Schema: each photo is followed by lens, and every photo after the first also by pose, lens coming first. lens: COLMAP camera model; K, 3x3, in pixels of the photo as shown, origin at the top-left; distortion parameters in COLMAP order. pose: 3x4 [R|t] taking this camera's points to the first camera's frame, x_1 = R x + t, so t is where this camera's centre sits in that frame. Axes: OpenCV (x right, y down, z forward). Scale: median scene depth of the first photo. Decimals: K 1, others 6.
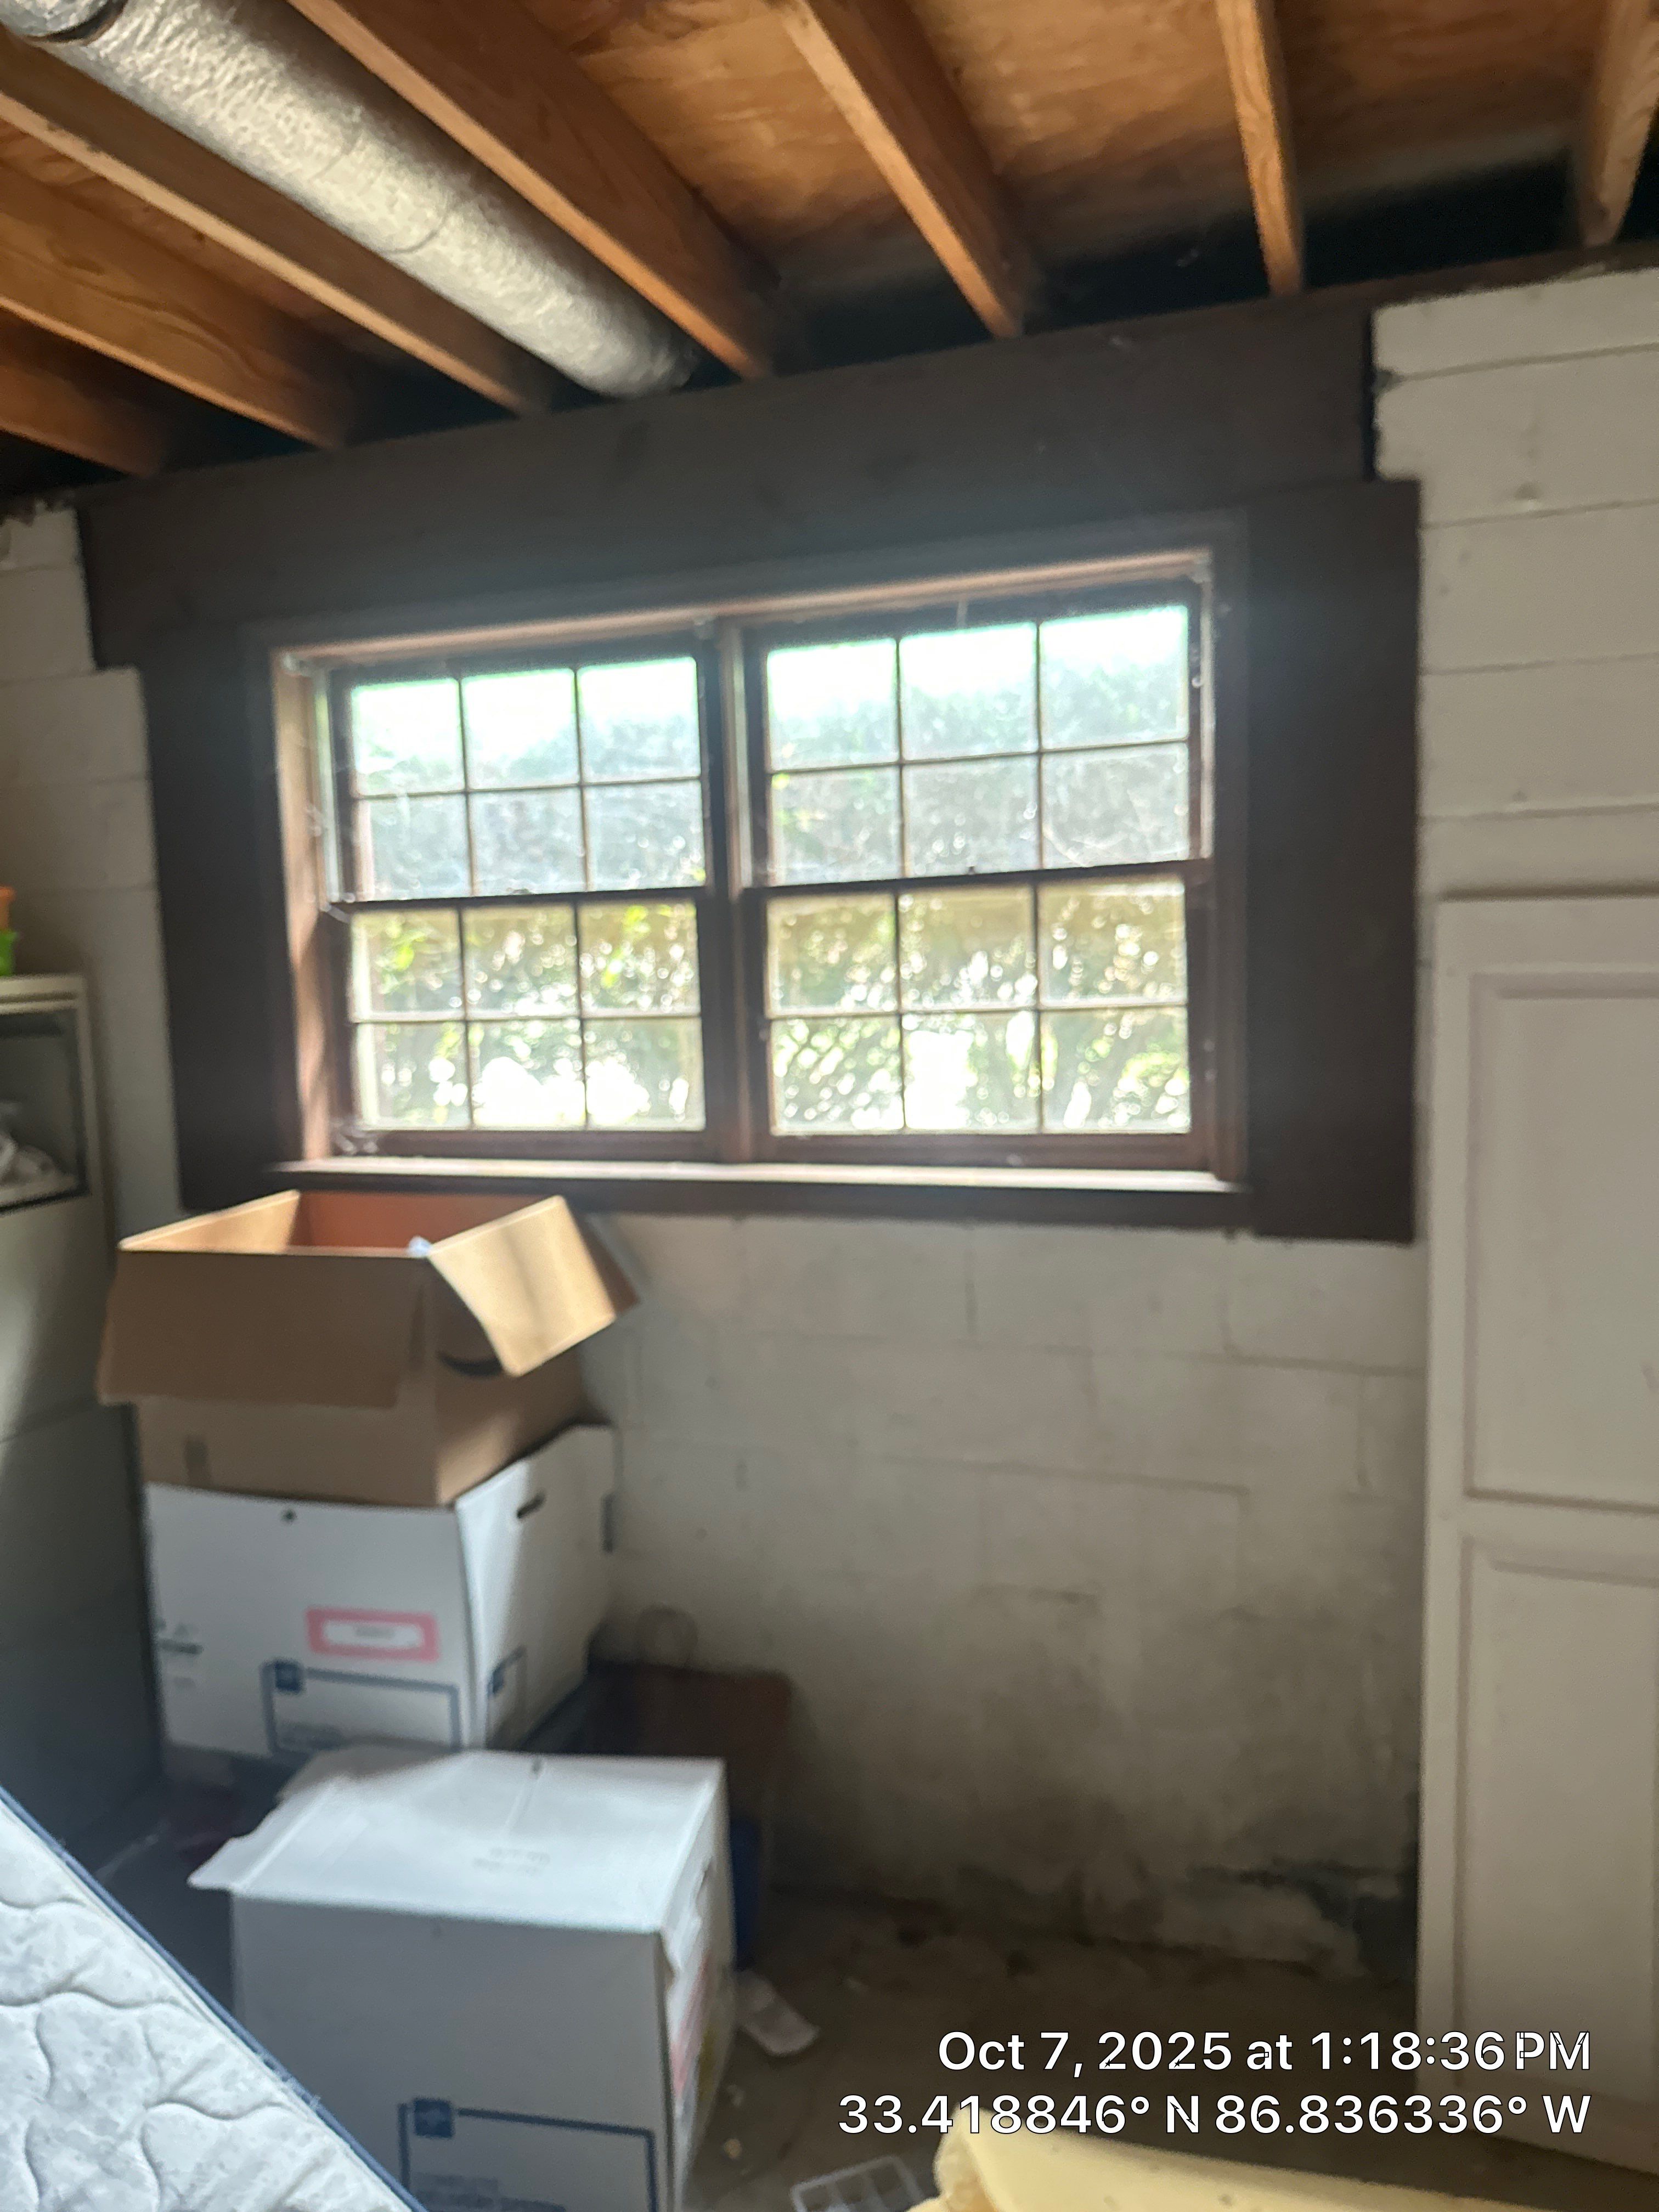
lens RADIAL K [[1565.4, 0, 829.5], [0, 1565.4, 1106.0], [0, 0, 1]] dist [0.002858, -0.001333]
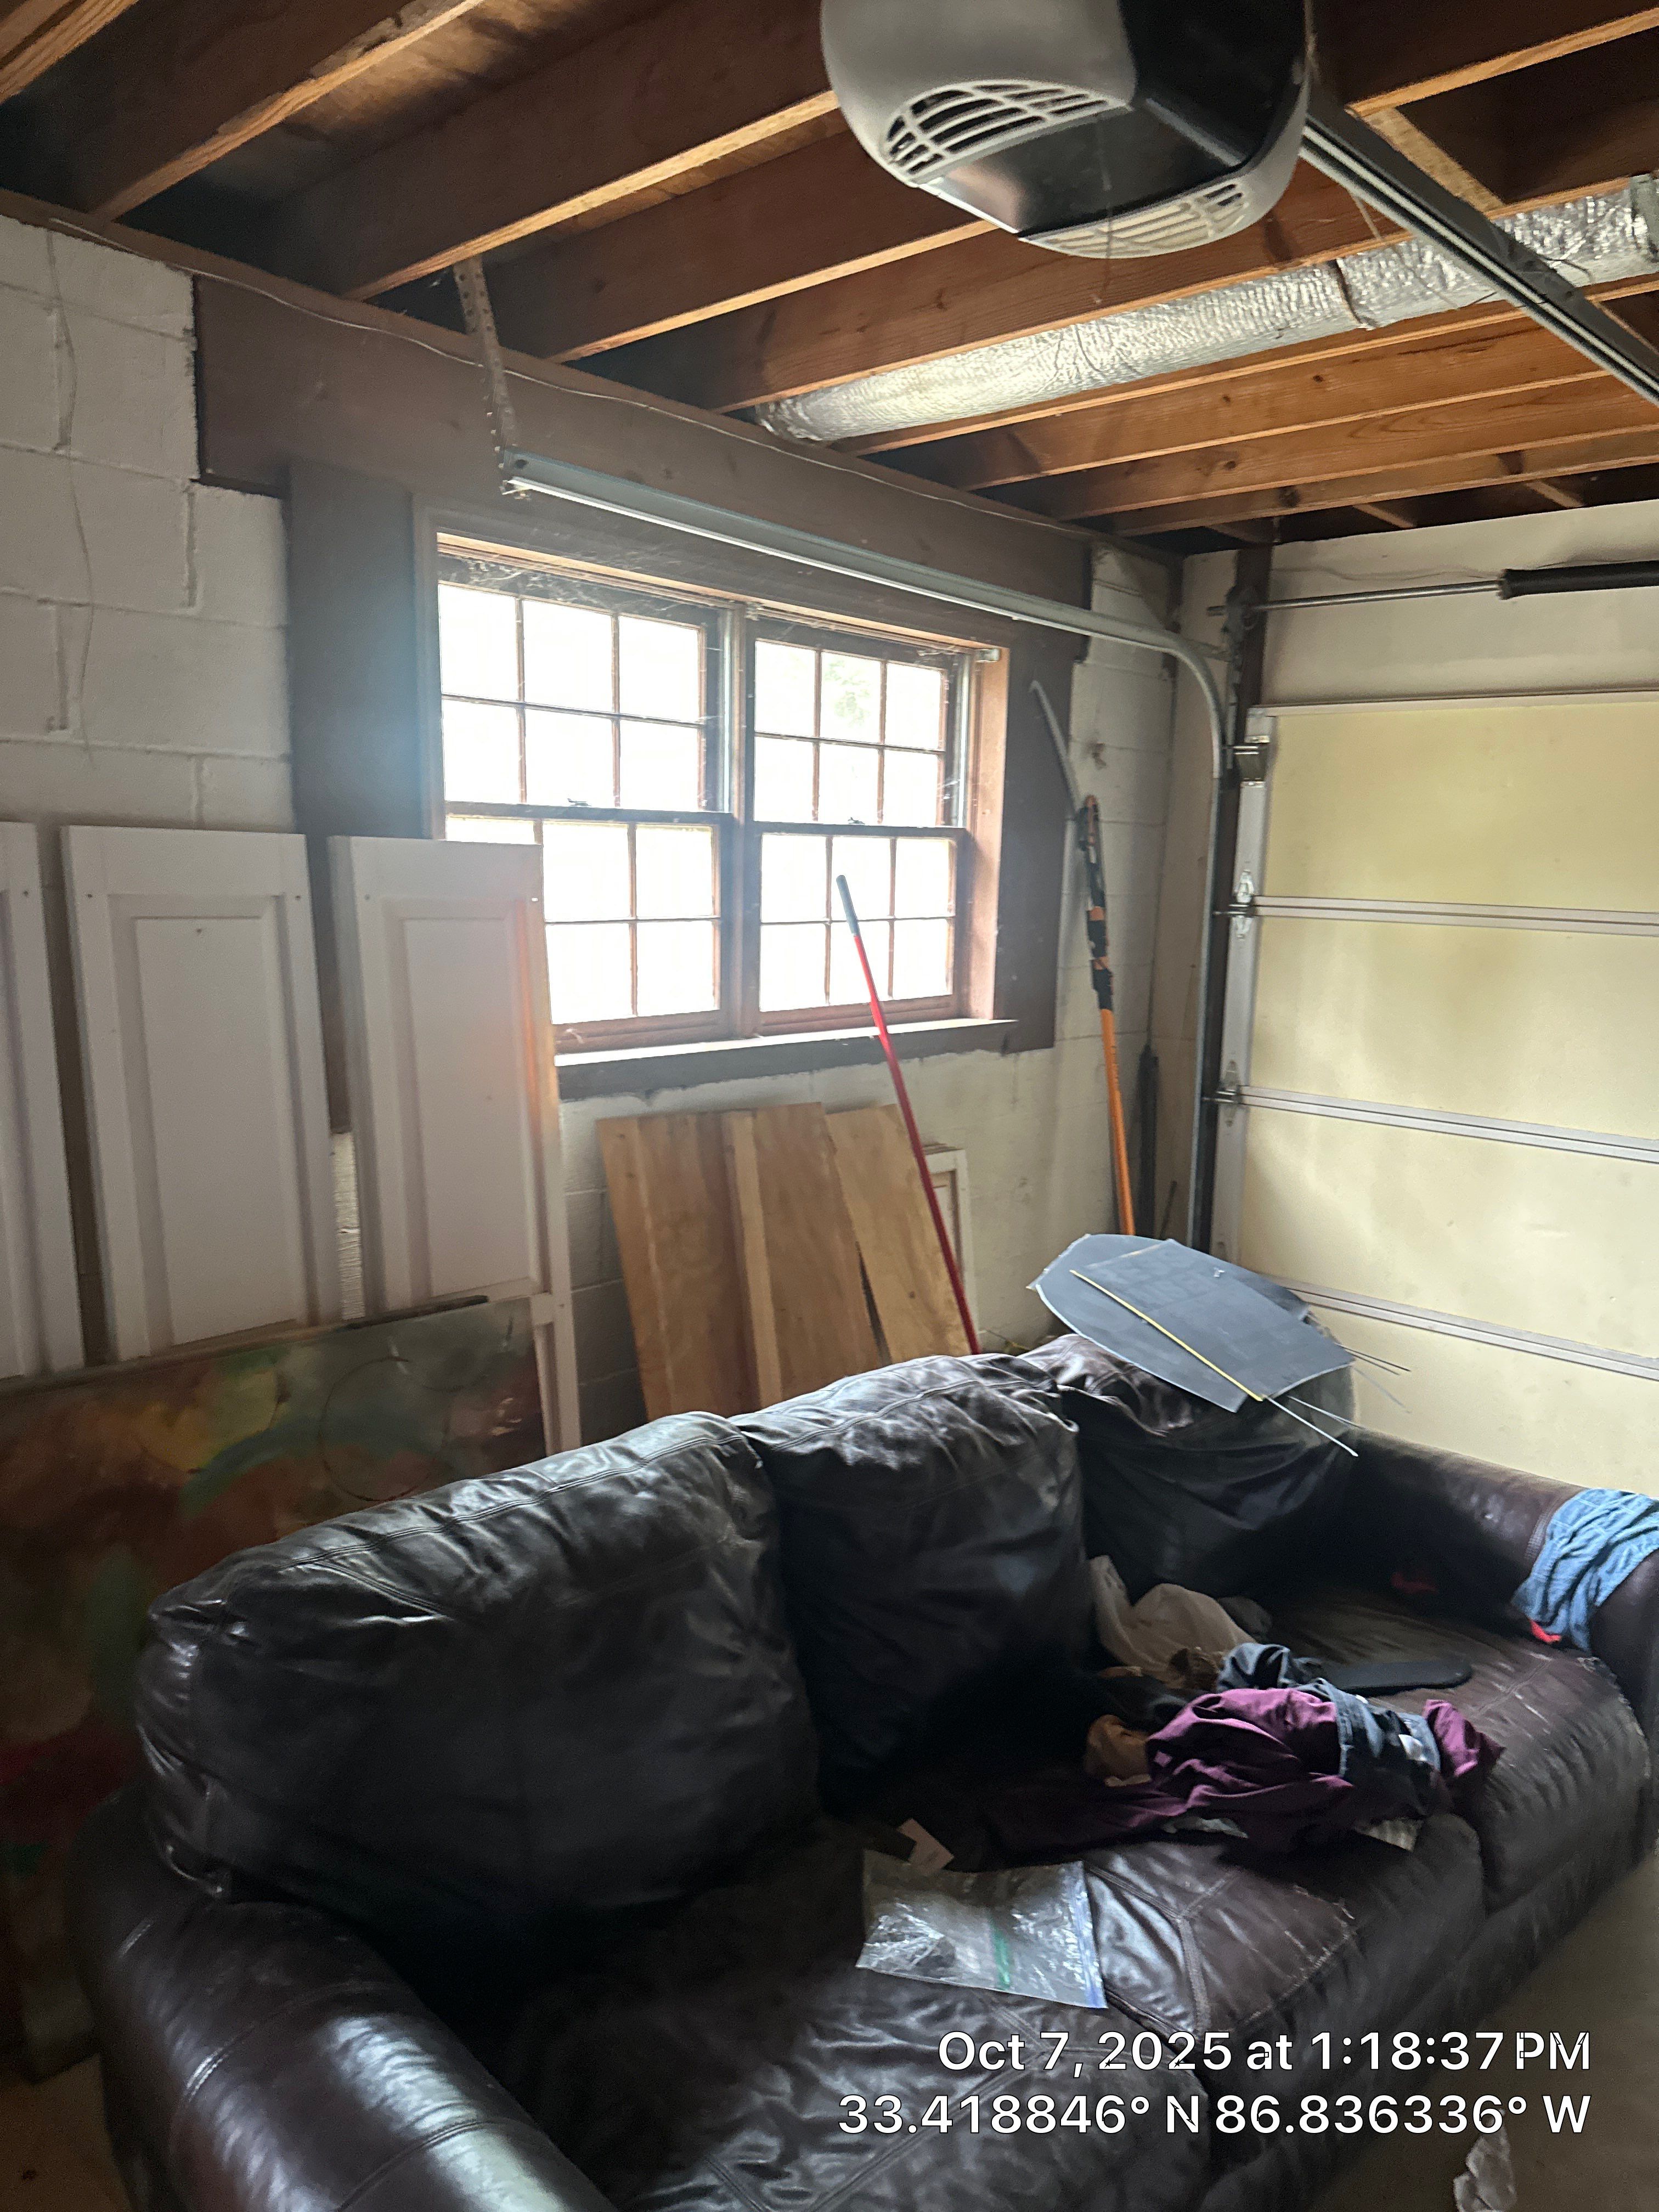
lens RADIAL K [[1565.4, 0, 829.5], [0, 1565.4, 1106.0], [0, 0, 1]] dist [0.002858, -0.001333]
pose [[0.401519, -0.108519, 0.909399, -1.230494], [0.060116, 0.993937, 0.092064, -0.020227], [-0.913876, 0.017704, 0.405608, 0.416231]]
